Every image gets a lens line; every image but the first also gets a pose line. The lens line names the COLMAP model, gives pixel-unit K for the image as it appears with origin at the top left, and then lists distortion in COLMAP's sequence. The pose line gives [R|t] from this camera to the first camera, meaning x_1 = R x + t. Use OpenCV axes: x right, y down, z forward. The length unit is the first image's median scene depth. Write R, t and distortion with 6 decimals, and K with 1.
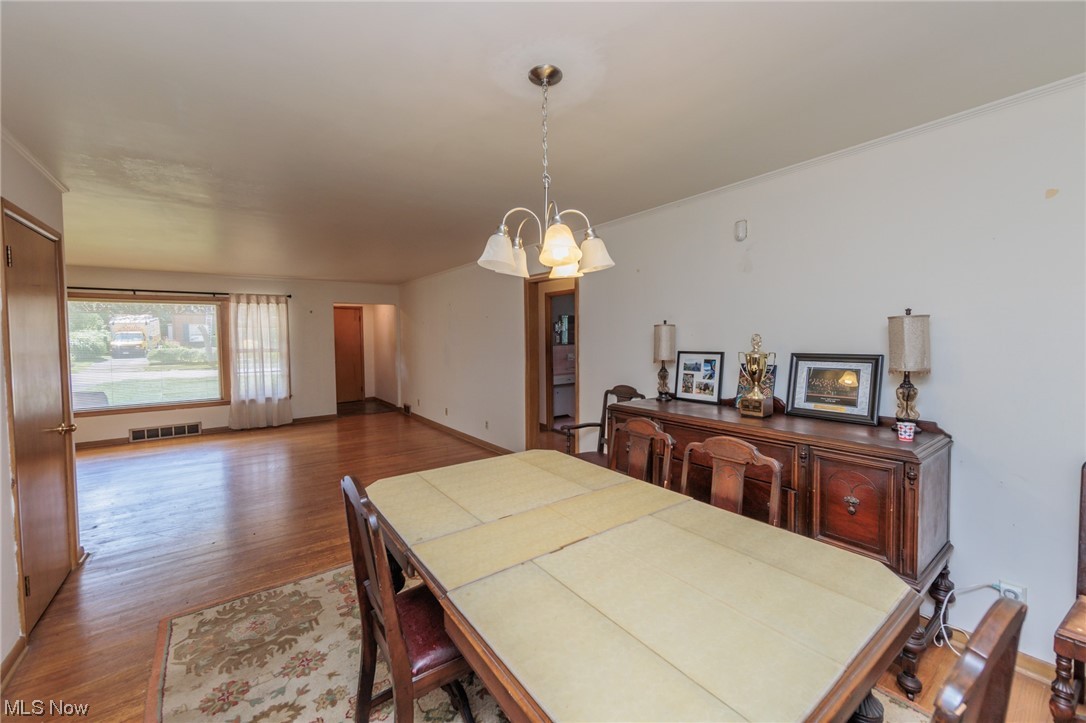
lens RADIAL K [[424.7, 0, 540.7], [0, 424.7, 352.3], [0, 0, 1]] dist [-0.002876, -0.000462]
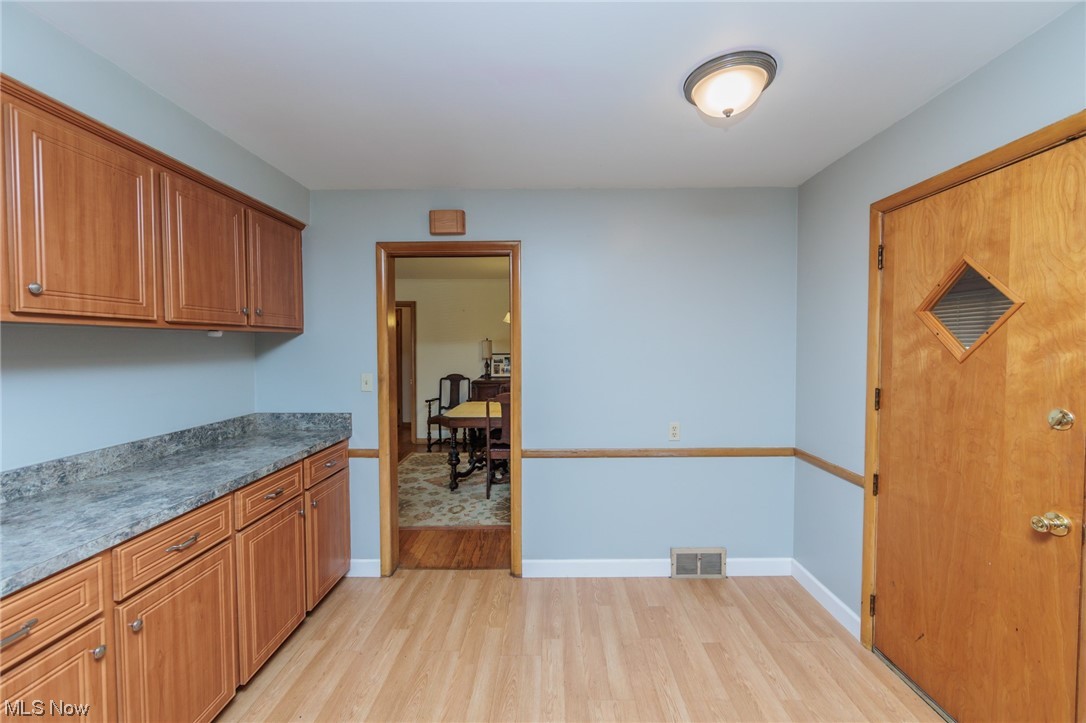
lens RADIAL K [[424.7, 0, 540.7], [0, 424.7, 352.3], [0, 0, 1]] dist [-0.002876, -0.000462]
pose [[0.613893, -0.010385, 0.789321, -1.176464], [0.026982, 0.999605, -0.007834, 0.013164], [-0.788928, 0.026107, 0.613931, -0.454353]]
